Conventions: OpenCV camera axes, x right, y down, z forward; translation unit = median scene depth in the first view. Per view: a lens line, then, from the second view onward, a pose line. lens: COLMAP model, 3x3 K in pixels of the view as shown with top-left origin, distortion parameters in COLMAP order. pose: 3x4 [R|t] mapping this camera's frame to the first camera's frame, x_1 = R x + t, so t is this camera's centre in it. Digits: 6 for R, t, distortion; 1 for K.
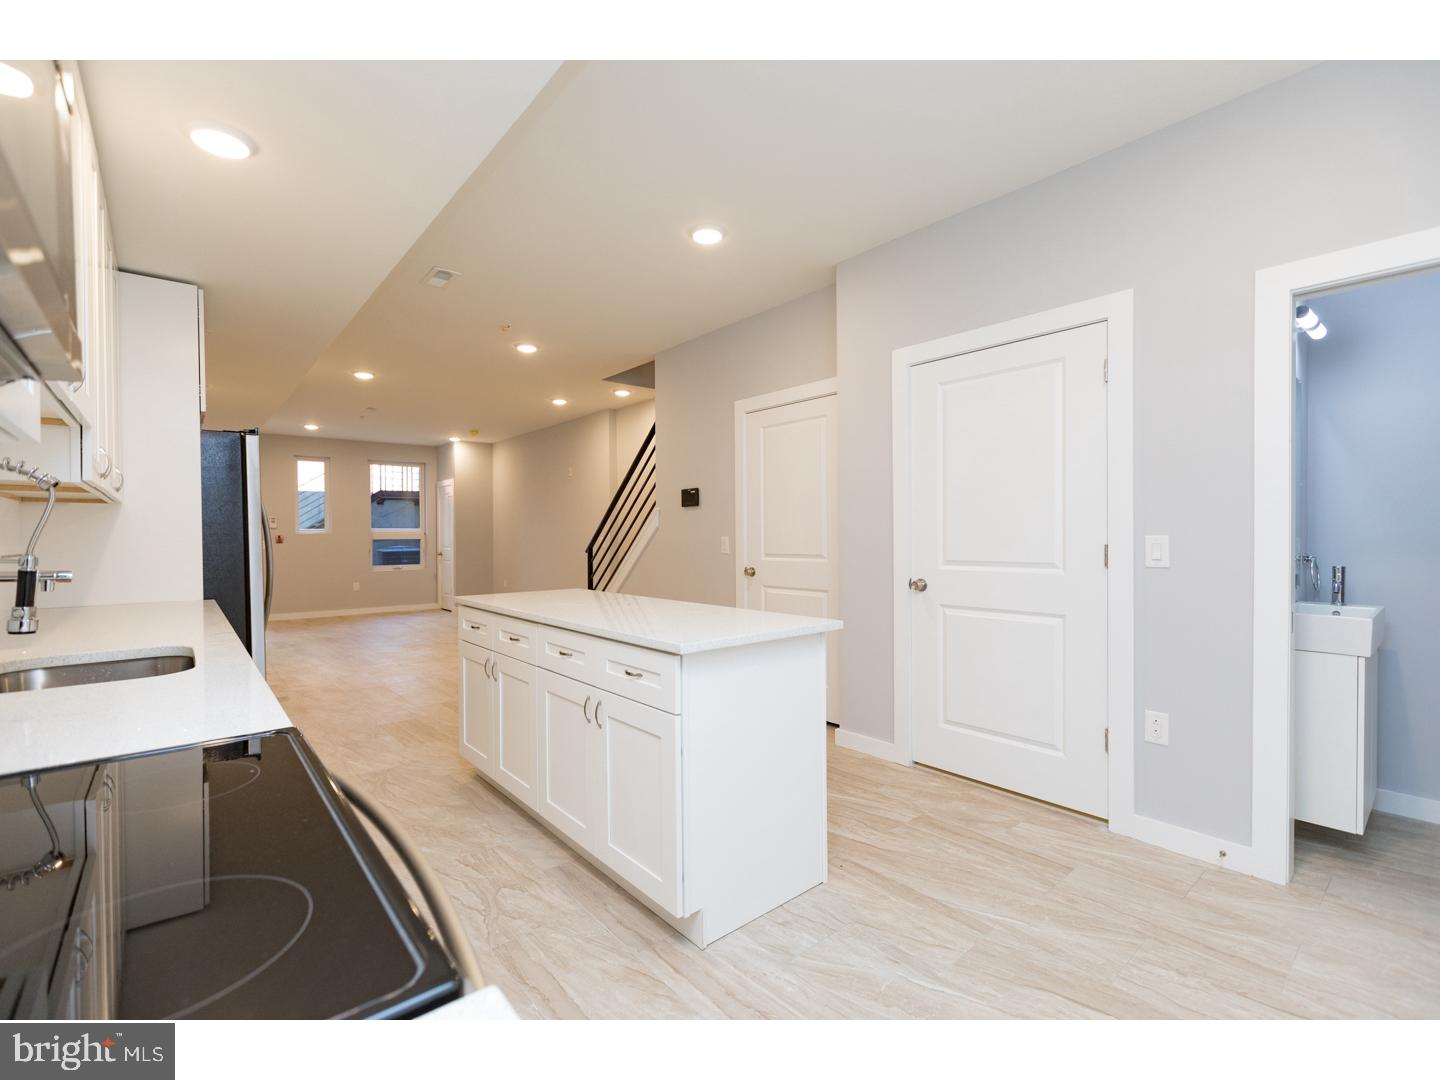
lens RADIAL K [[637.9, 0, 716.3], [0, 637.9, 543.1], [0, 0, 1]] dist [-0.000490, -0.000154]
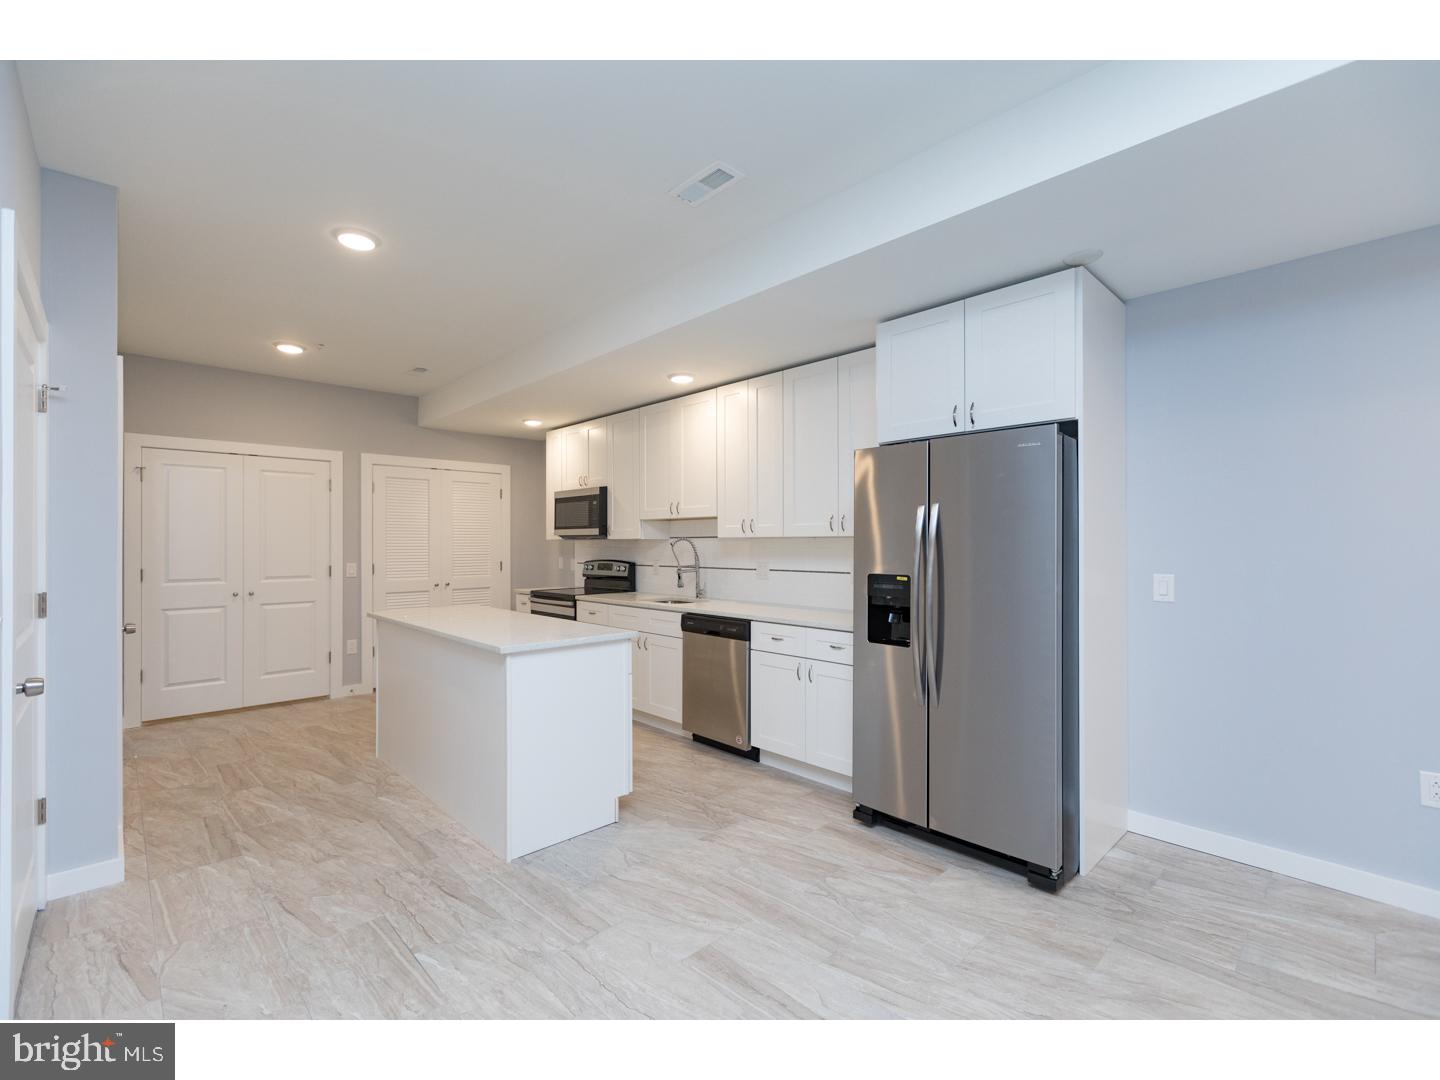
lens RADIAL K [[635.7, 0, 718.2], [0, 635.7, 542.1], [0, 0, 1]] dist [0.001044, -0.000092]
pose [[-0.998178, 0.008371, -0.059747, -0.442663], [0.007828, 0.999926, 0.009318, -0.055403], [0.059820, 0.008834, -0.998170, 1.828589]]
